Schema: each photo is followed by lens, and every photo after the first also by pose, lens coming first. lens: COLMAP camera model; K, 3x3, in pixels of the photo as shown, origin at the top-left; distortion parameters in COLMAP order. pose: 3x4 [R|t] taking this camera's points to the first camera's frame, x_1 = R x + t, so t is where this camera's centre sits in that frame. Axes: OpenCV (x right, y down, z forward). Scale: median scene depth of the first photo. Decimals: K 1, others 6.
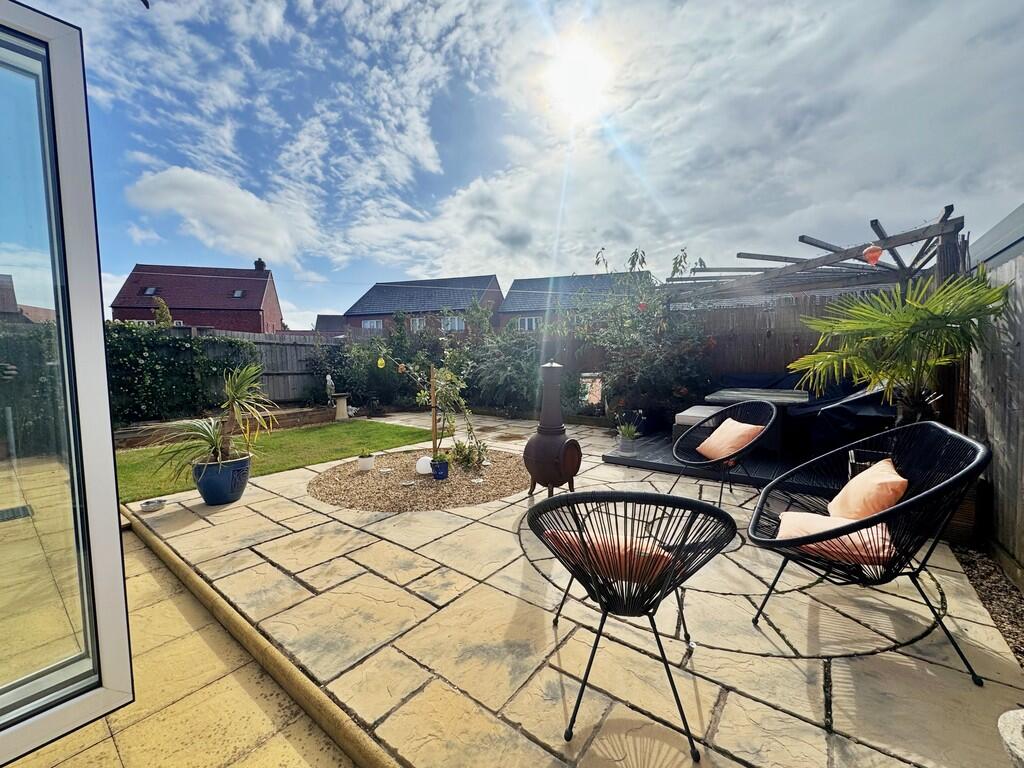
lens RADIAL K [[414.8, 0, 504.9], [0, 414.8, 383.8], [0, 0, 1]] dist [-0.007512, 0.000078]
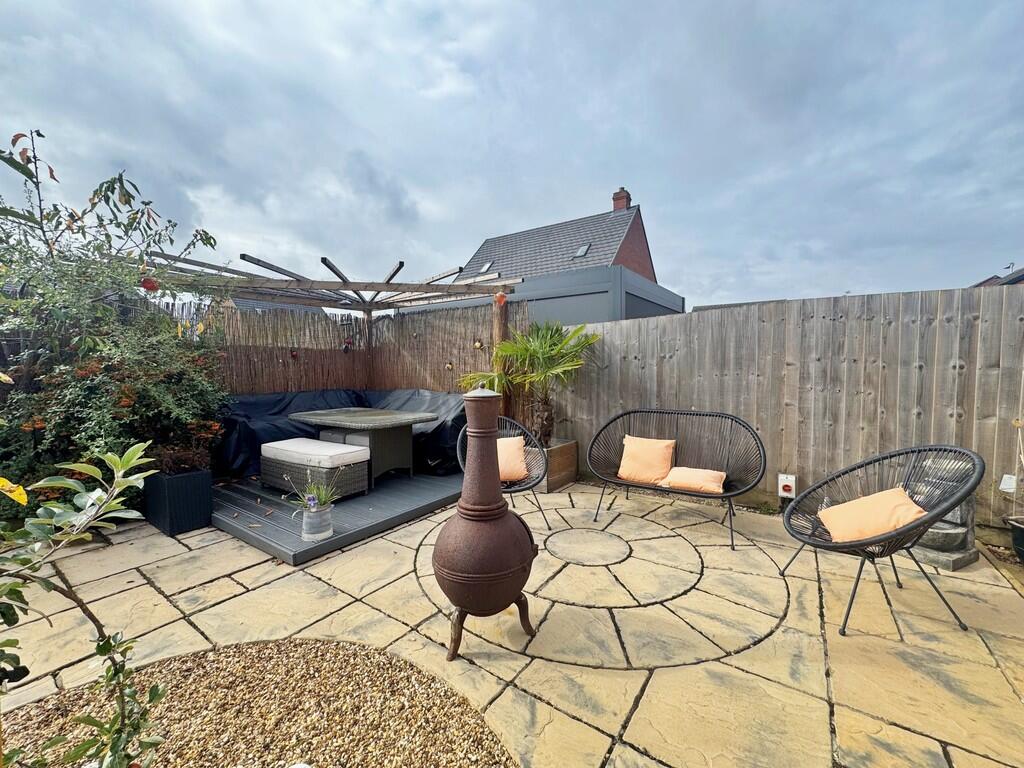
lens RADIAL K [[414.8, 0, 503.6], [0, 414.8, 382.5], [0, 0, 1]] dist [-0.007512, 0.000078]
pose [[-0.067171, -0.012782, 0.997660, -0.695194], [0.074455, 0.997066, 0.017787, -0.098511], [-0.994960, 0.075475, -0.066022, 1.555097]]
